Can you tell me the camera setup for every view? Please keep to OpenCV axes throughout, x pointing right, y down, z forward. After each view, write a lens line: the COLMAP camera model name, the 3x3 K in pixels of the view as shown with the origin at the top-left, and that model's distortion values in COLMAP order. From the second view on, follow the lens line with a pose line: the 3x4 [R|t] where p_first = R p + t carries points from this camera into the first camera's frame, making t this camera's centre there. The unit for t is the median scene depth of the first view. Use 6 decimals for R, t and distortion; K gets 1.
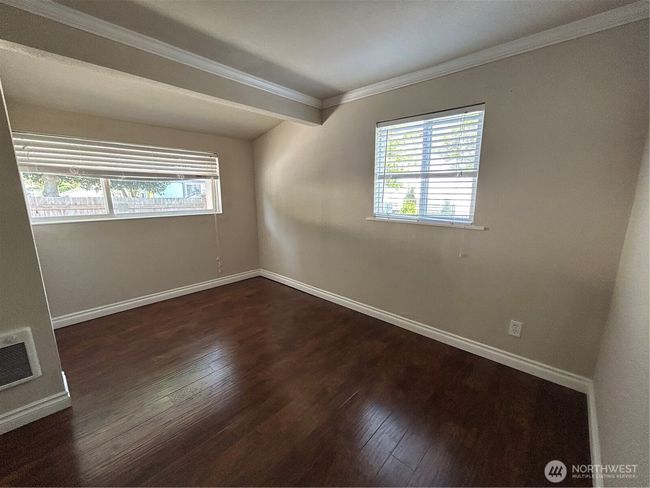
lens RADIAL K [[265.6, 0, 327.1], [0, 265.6, 245.9], [0, 0, 1]] dist [-0.000202, 0.000147]
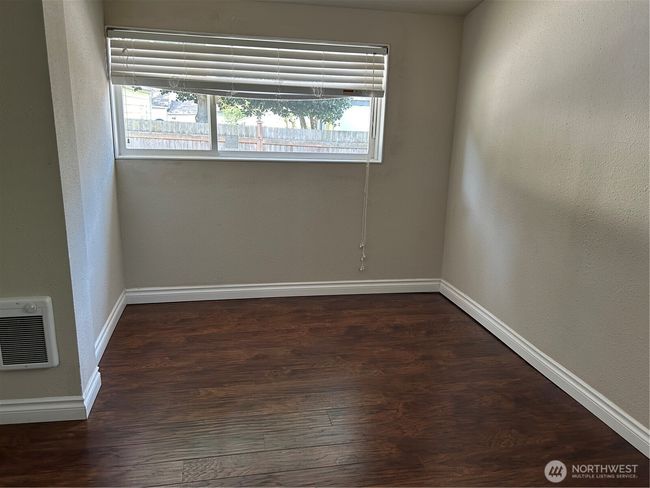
lens RADIAL K [[489.9, 0, 322.9], [0, 489.9, 246.7], [0, 0, 1]] dist [0.079740, -0.136256]
pose [[0.808566, 0.169522, -0.563457, 0.113248], [-0.146691, 0.985439, 0.085977, -0.029098], [0.569828, 0.013136, 0.821659, 0.153564]]
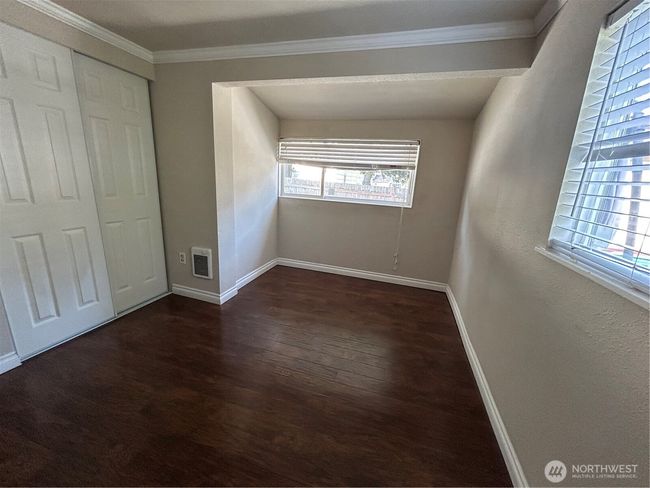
lens RADIAL K [[265.6, 0, 327.1], [0, 265.6, 245.9], [0, 0, 1]] dist [-0.000202, 0.000147]
pose [[0.426963, 0.243684, -0.870816, 0.361448], [-0.237724, 0.959380, 0.151911, -0.082790], [0.872462, 0.142154, 0.467549, 0.422003]]
